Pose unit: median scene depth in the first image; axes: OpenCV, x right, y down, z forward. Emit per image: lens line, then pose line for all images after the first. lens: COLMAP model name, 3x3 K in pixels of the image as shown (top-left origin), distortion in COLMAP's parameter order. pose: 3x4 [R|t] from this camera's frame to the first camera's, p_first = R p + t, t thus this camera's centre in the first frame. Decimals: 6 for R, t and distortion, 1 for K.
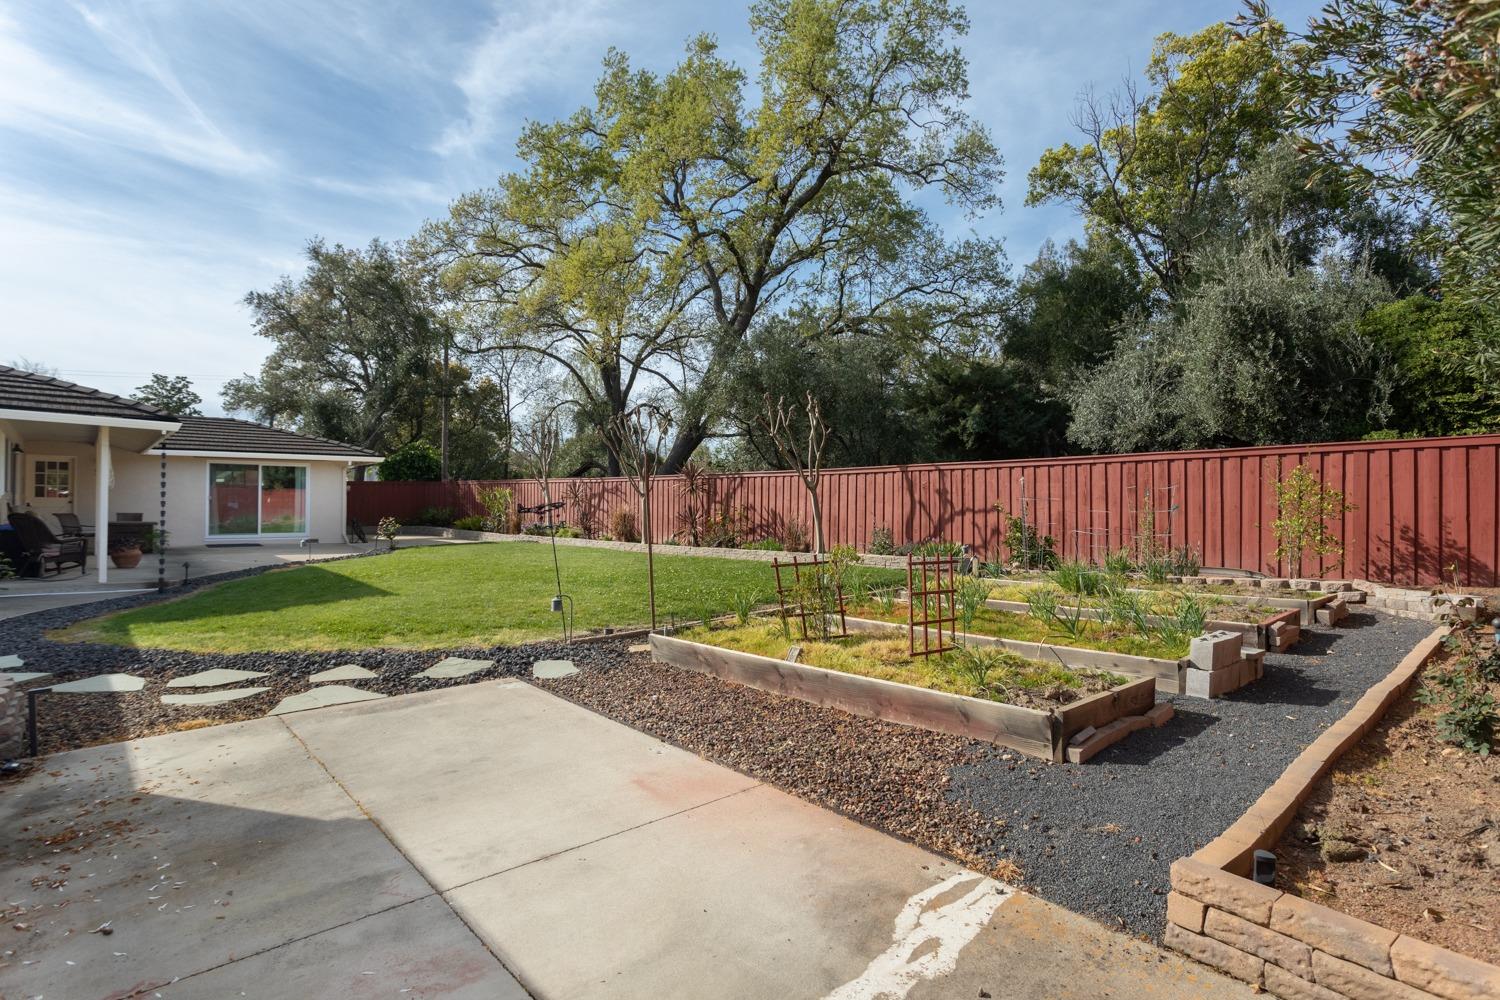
lens RADIAL K [[771.0, 0, 744.7], [0, 771.0, 499.7], [0, 0, 1]] dist [-0.000037, -0.001655]
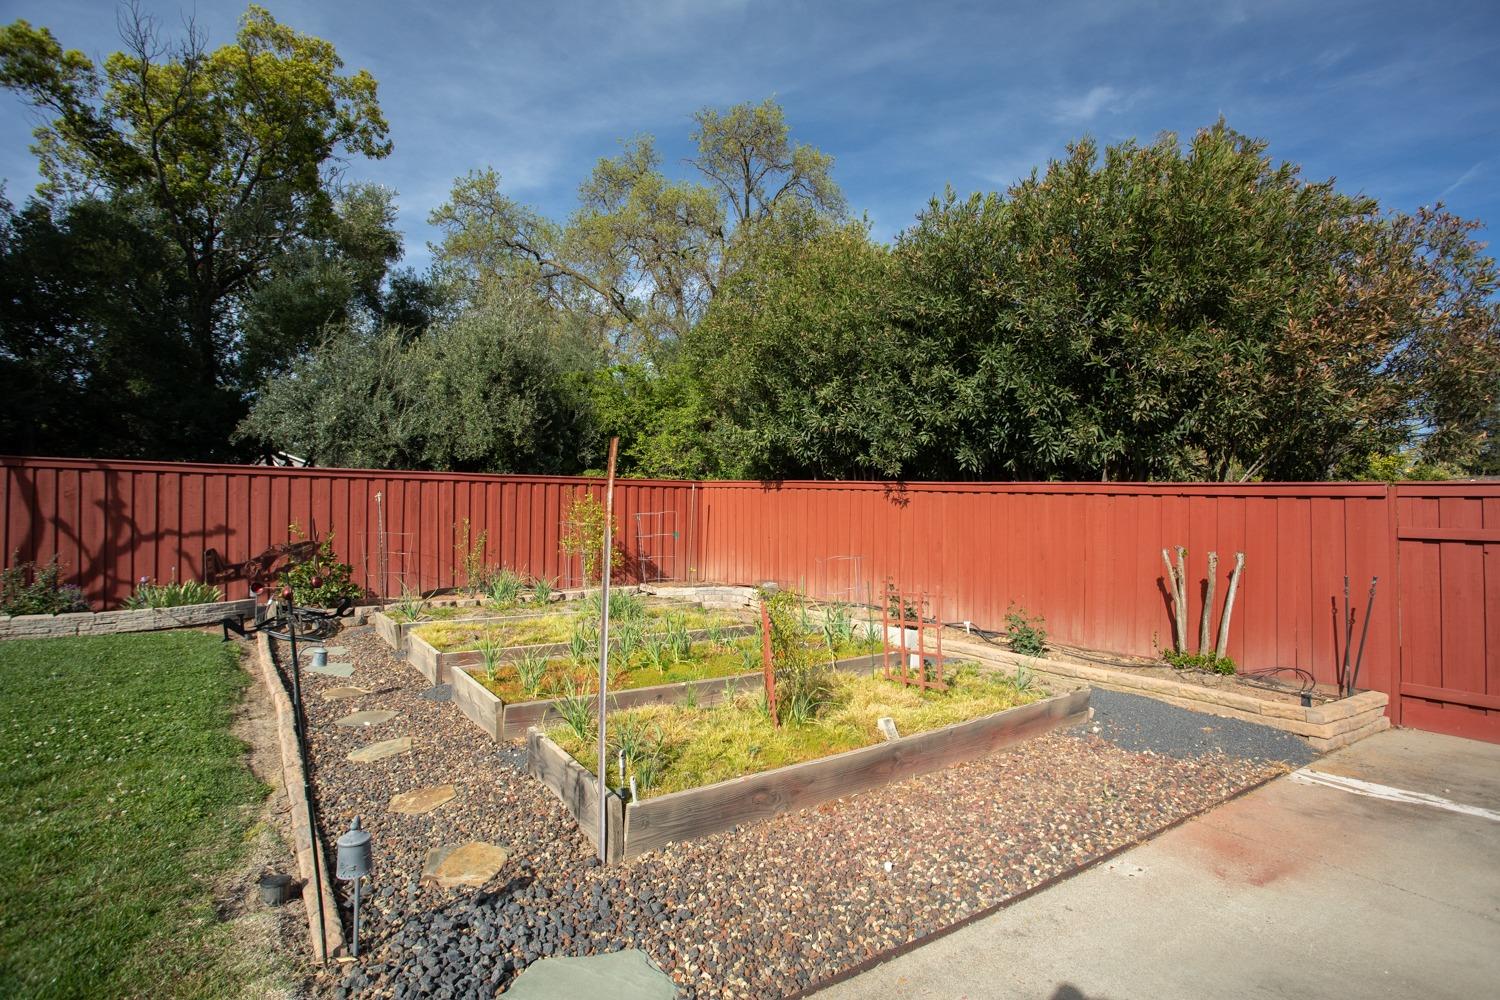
lens RADIAL K [[727.7, 0, 757.8], [0, 727.7, 505.8], [0, 0, 1]] dist [-0.002196, 0.000475]
pose [[0.125517, 0.024807, 0.991781, -0.176773], [-0.013538, 0.999637, -0.023290, -0.001471], [-0.991999, -0.010504, 0.125807, 0.253838]]
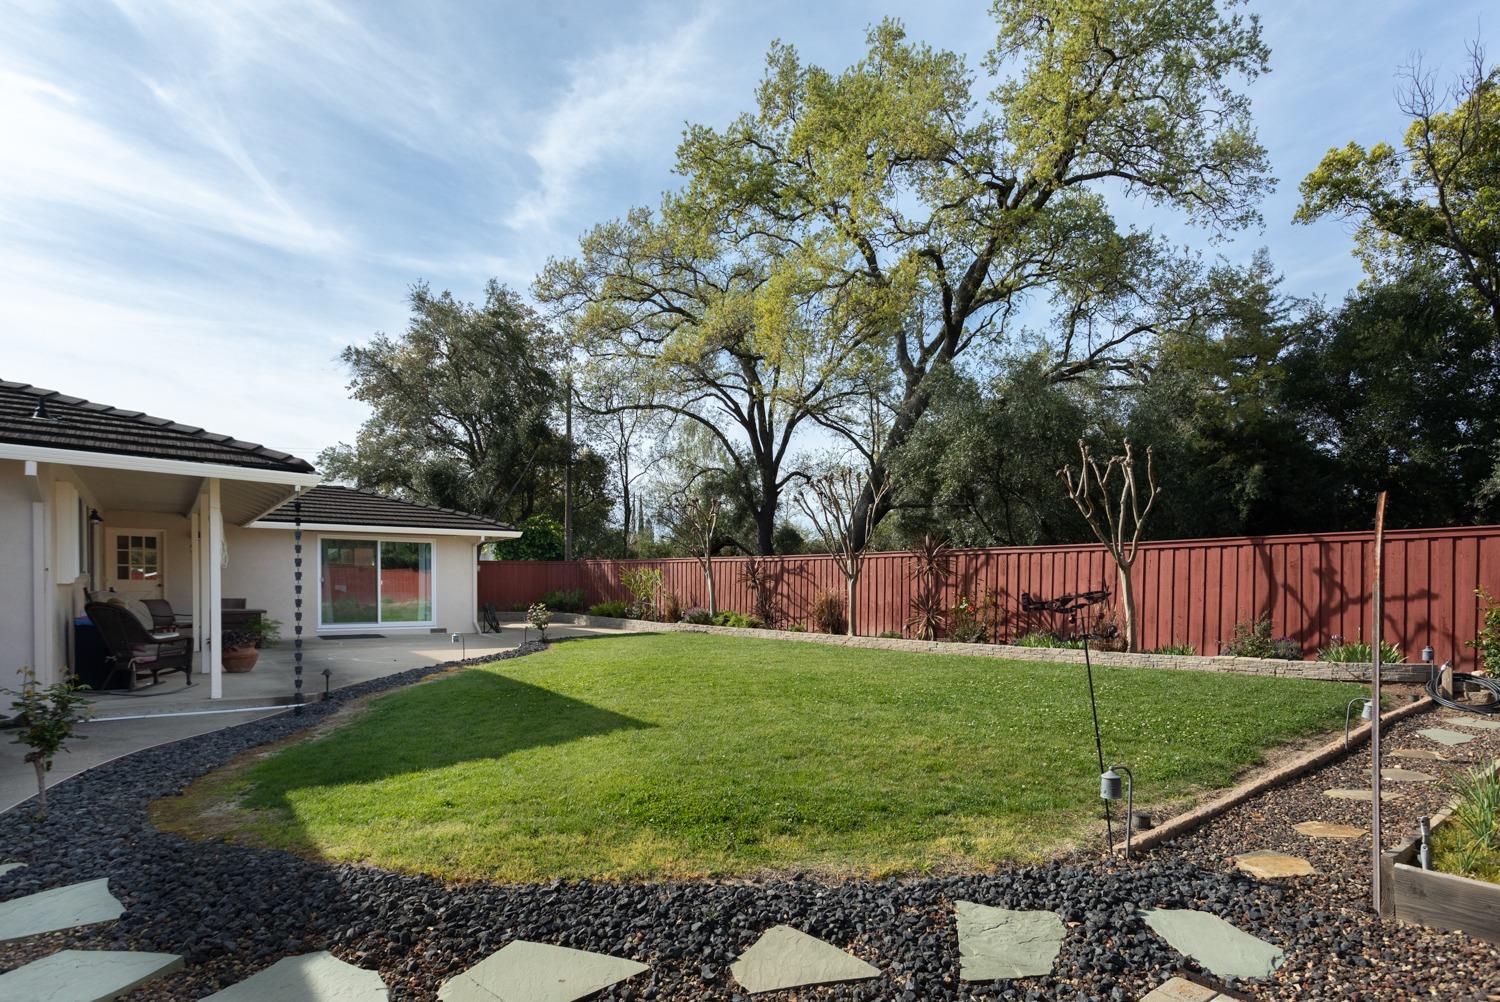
lens RADIAL K [[771.5, 0, 790.1], [0, 771.5, 602.1], [0, 0, 1]] dist [-0.007579, -0.000245]
pose [[0.999753, 0.000770, -0.022207, -0.154307], [-0.000175, 0.999642, 0.026765, -0.000479], [0.022219, -0.026755, 0.999395, 0.163637]]
